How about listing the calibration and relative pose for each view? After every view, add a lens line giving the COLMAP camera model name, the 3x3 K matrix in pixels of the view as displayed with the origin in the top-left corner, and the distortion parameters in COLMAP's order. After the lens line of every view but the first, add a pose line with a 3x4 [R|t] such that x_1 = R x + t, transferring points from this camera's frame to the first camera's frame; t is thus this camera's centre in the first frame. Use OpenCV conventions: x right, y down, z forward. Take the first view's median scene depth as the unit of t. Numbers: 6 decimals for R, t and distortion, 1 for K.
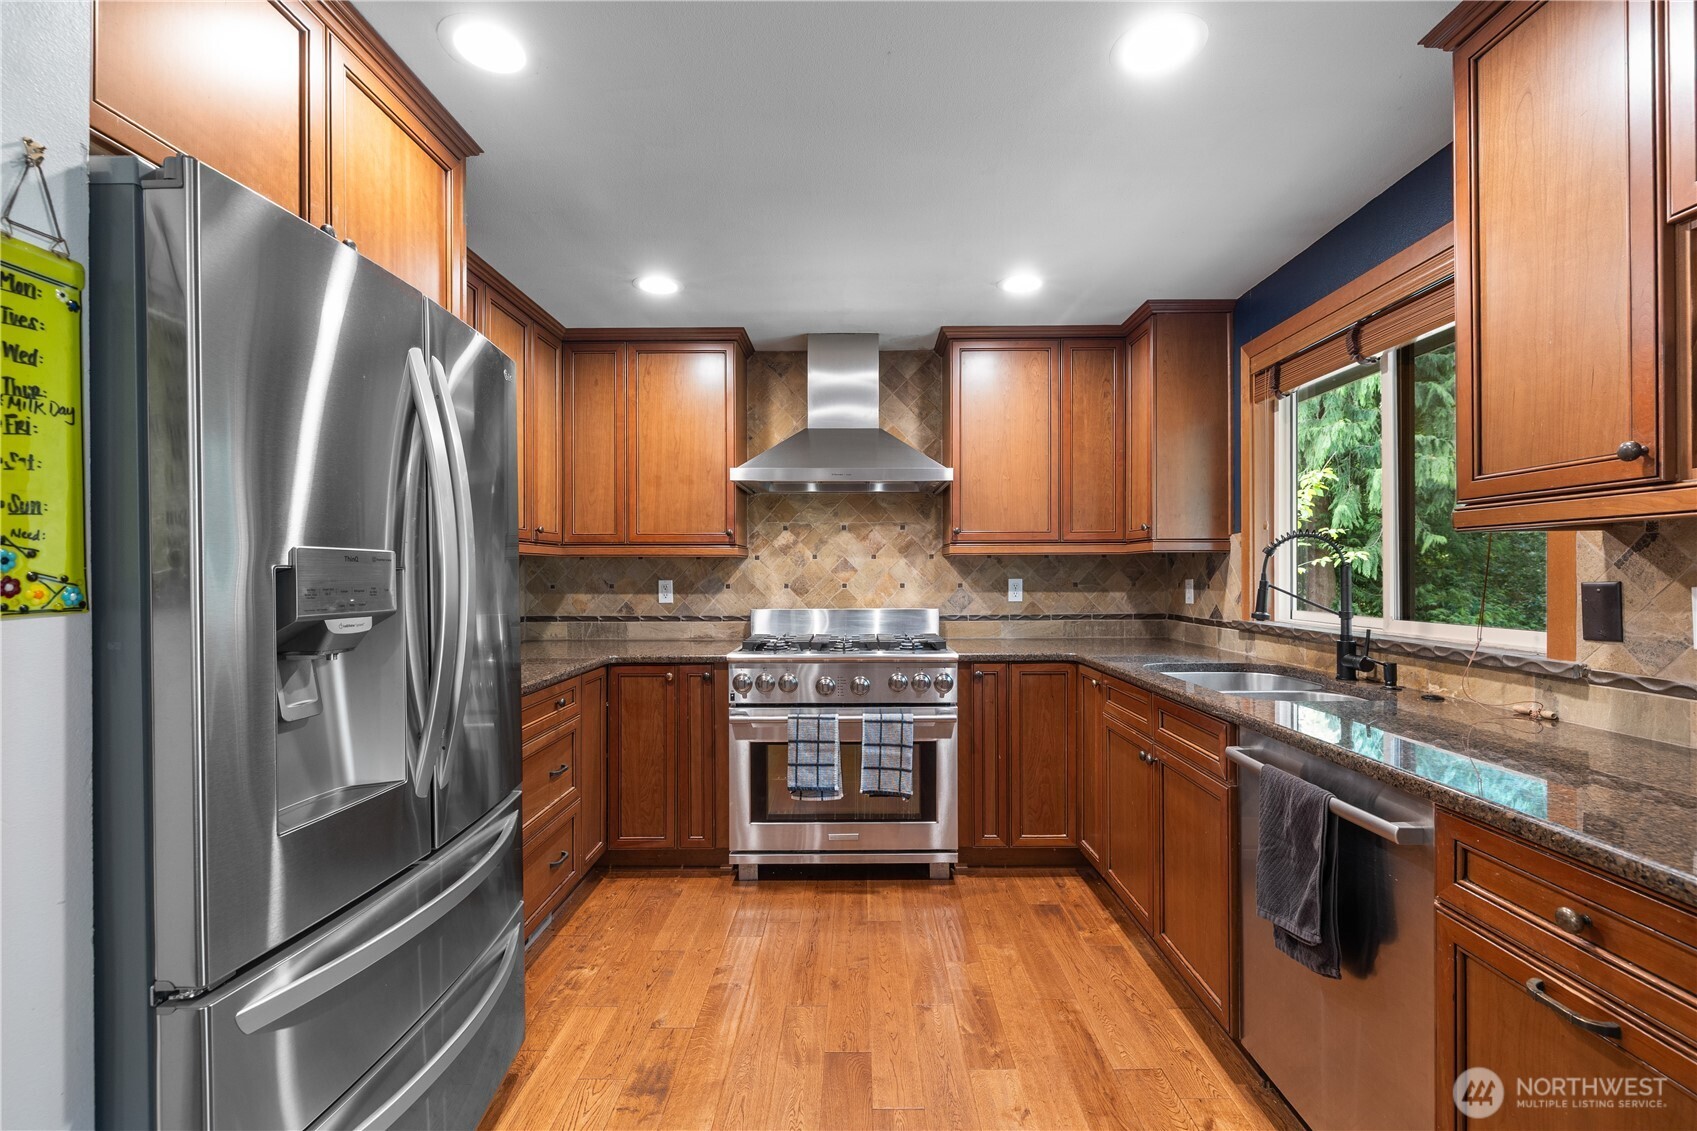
lens RADIAL K [[733.3, 0, 856.7], [0, 733.3, 572.4], [0, 0, 1]] dist [0.013760, 0.000527]
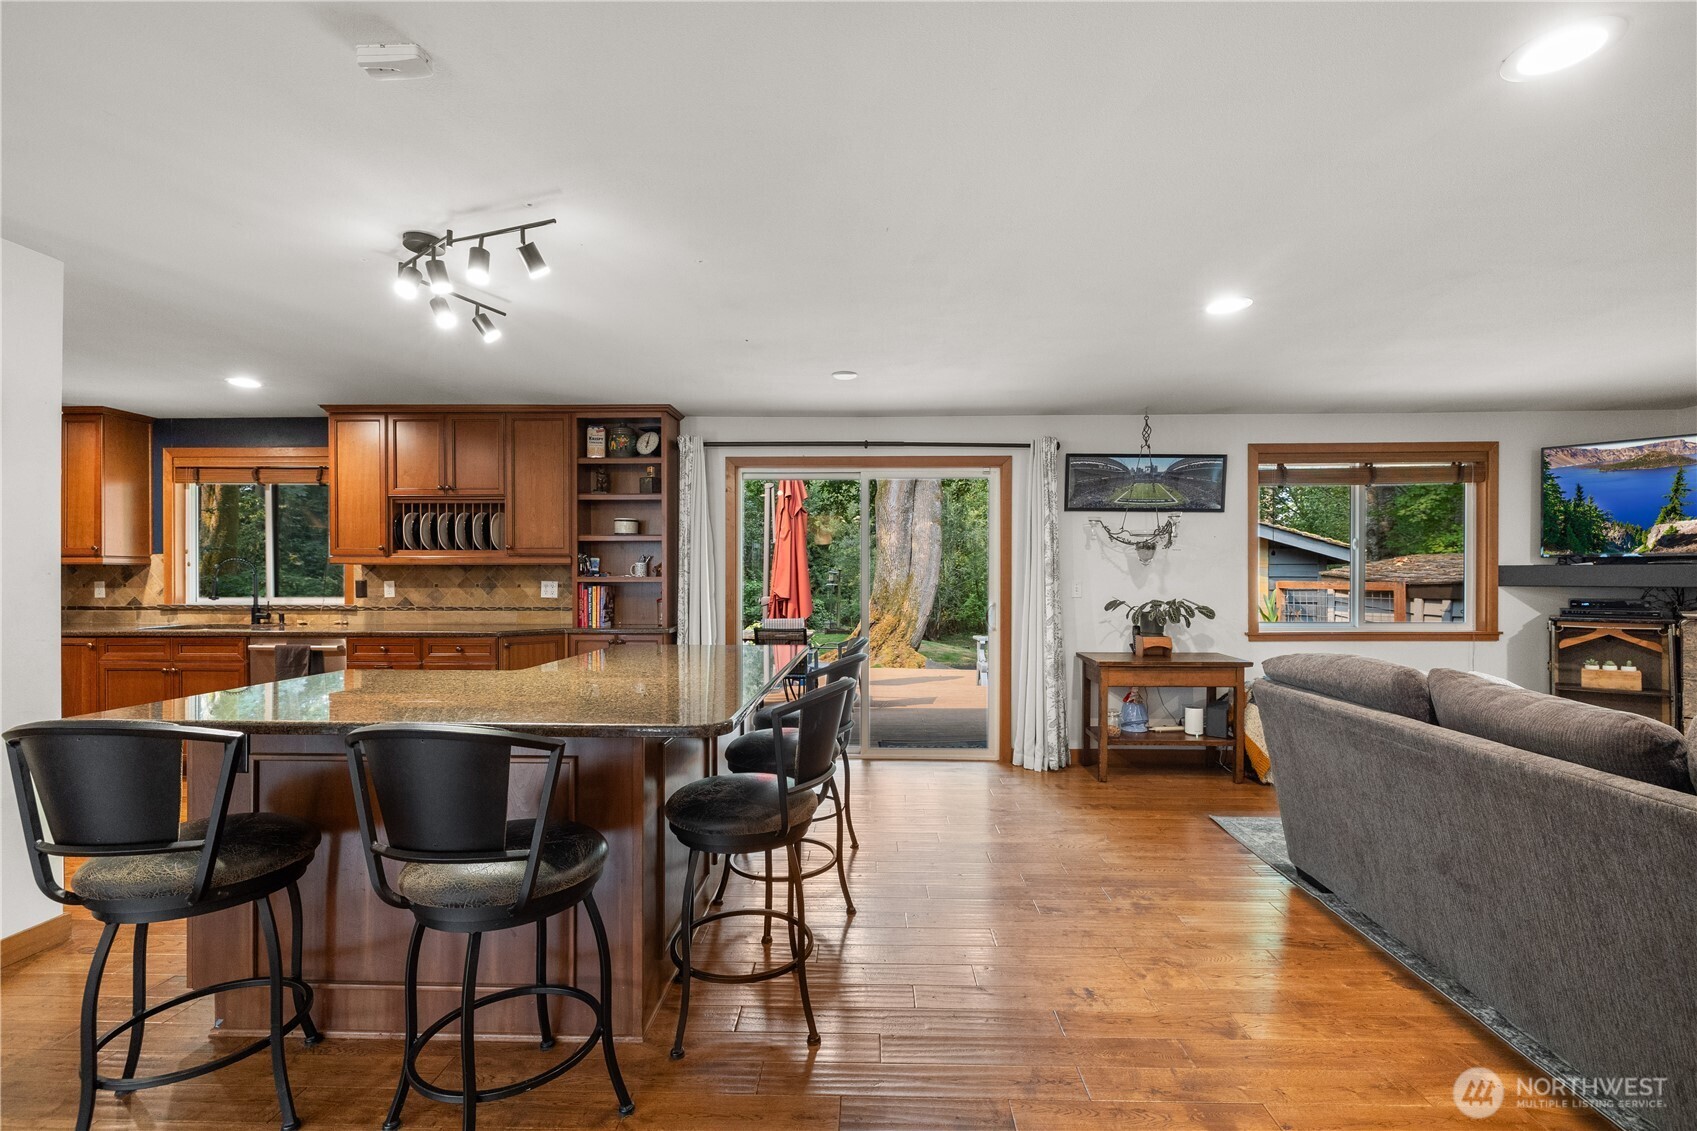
lens RADIAL K [[733.3, 0, 854.9], [0, 733.3, 570.0], [0, 0, 1]] dist [0.013760, 0.000527]
pose [[0.042828, 0.005997, 0.999064, -1.956639], [-0.002539, 0.999979, -0.005894, -0.016935], [-0.999079, -0.002284, 0.042842, -1.201214]]
